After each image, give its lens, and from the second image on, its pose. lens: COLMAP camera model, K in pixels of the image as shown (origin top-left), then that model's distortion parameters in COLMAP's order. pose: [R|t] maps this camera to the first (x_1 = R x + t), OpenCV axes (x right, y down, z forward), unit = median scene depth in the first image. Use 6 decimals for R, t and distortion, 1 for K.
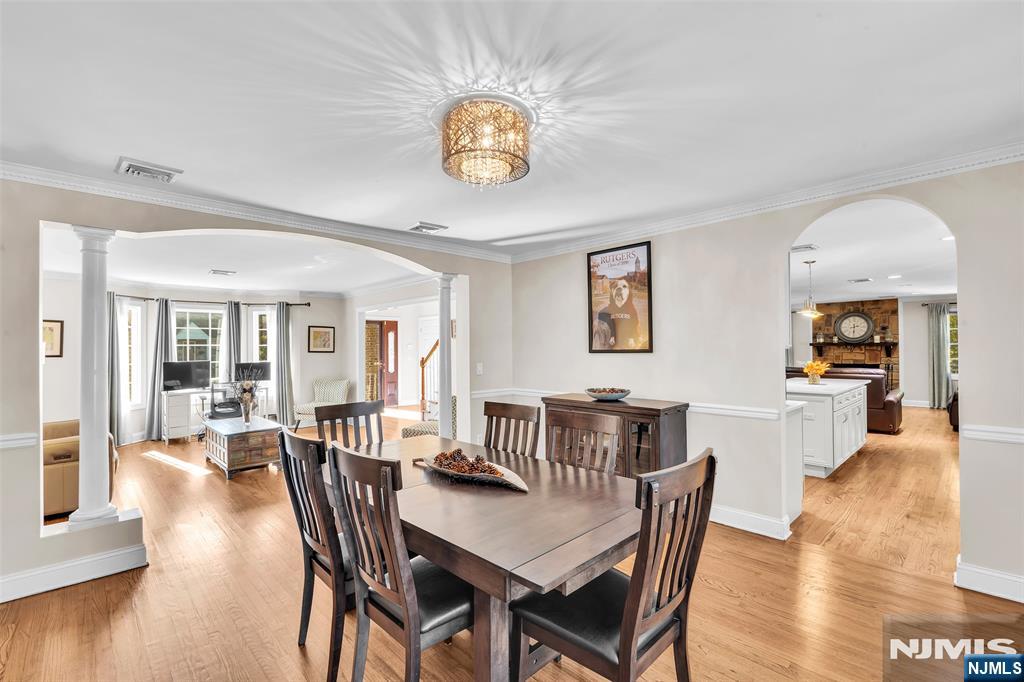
lens RADIAL K [[458.7, 0, 508.2], [0, 458.7, 345.4], [0, 0, 1]] dist [-0.002220, 0.000483]
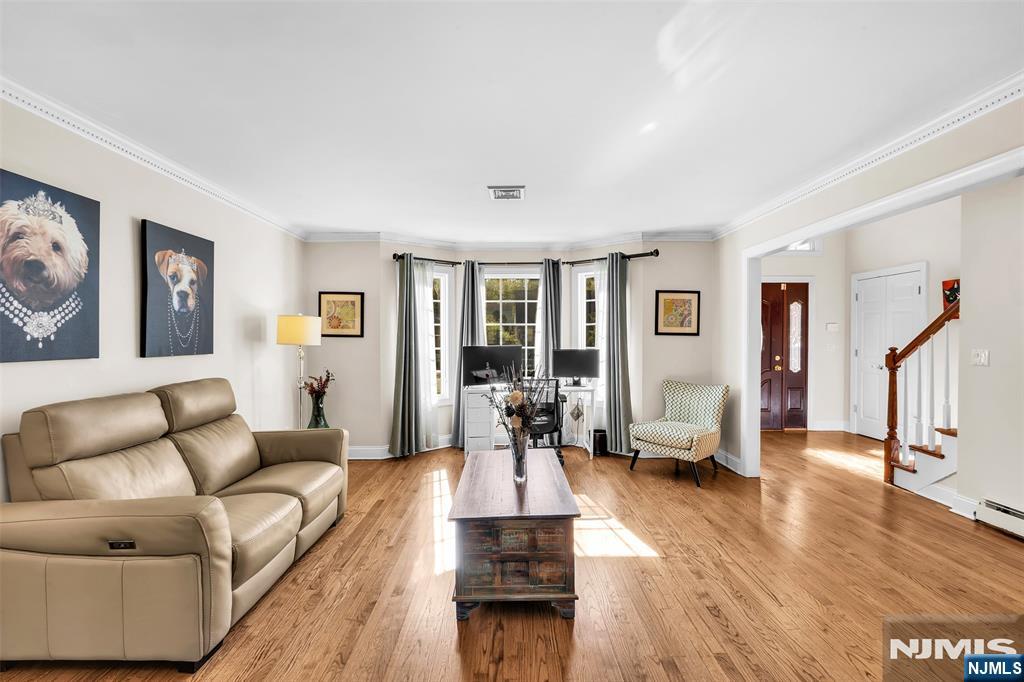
lens RADIAL K [[458.7, 0, 512.6], [0, 458.7, 341.8], [0, 0, 1]] dist [-0.002220, 0.000483]
pose [[0.740359, 0.015430, -0.672035, -0.170468], [-0.001591, 0.999774, 0.021202, 0.011843], [0.672210, -0.014627, 0.740216, 0.429763]]
